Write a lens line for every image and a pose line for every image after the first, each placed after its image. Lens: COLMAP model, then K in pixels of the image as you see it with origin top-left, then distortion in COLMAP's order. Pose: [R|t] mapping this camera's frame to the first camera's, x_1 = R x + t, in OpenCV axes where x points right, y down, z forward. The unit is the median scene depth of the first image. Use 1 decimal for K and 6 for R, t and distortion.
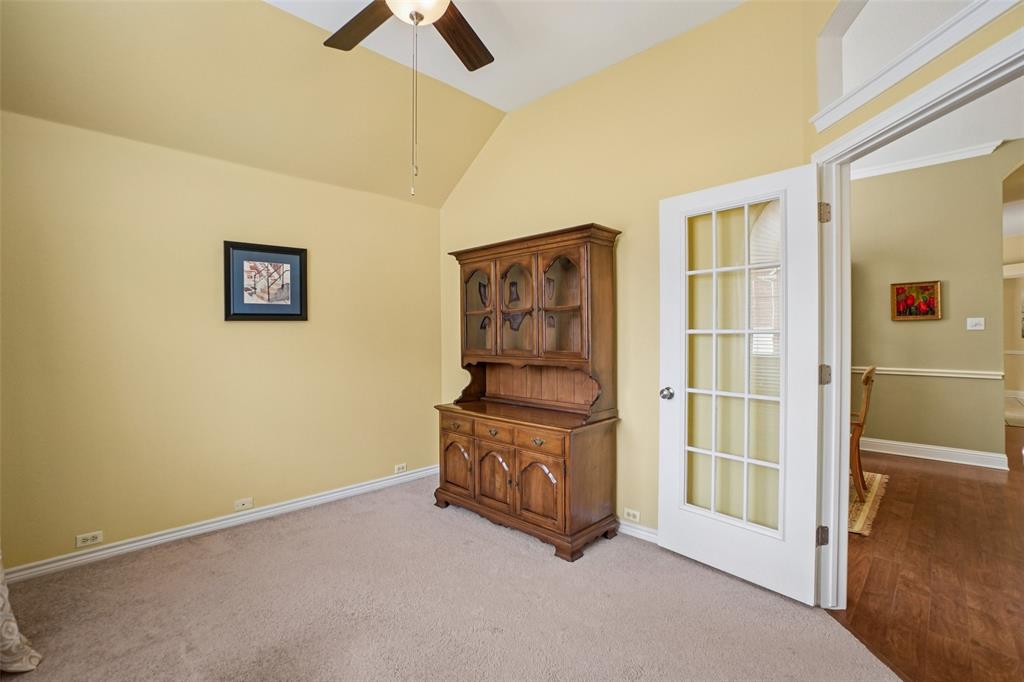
lens RADIAL K [[461.0, 0, 512.0], [0, 461.0, 341.0], [0, 0, 1]] dist [-0.066139, 0.030504]
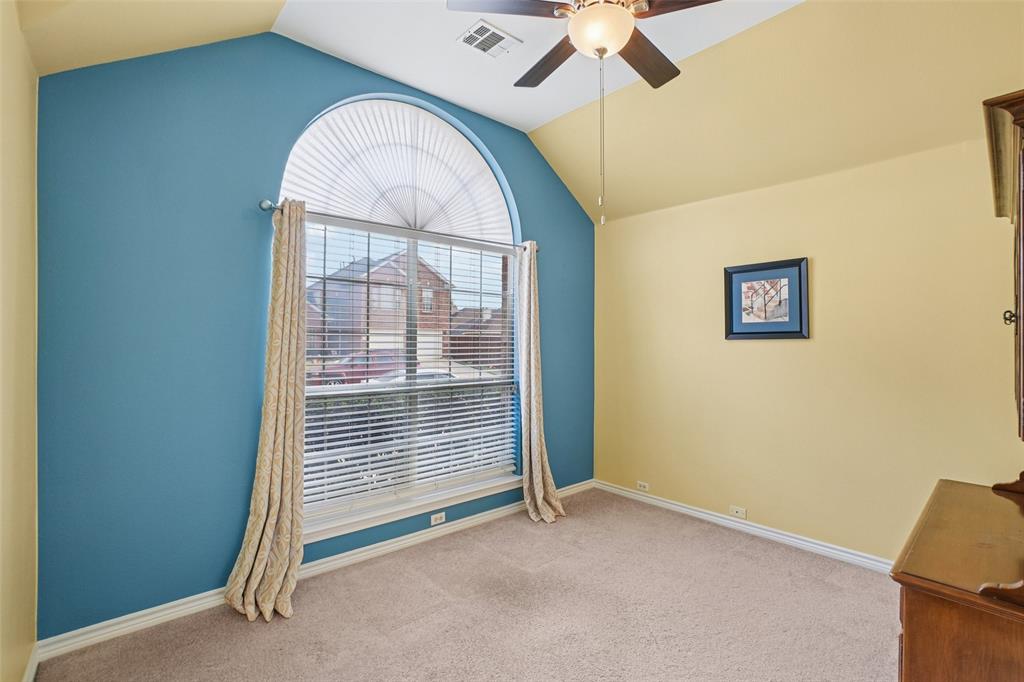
lens RADIAL K [[461.0, 0, 512.0], [0, 461.0, 341.0], [0, 0, 1]] dist [-0.066139, 0.030504]
pose [[-0.073907, -0.001077, -0.997265, 0.494687], [-0.028286, 0.999599, 0.001016, -0.025873], [0.996864, 0.028284, -0.073908, 0.527576]]
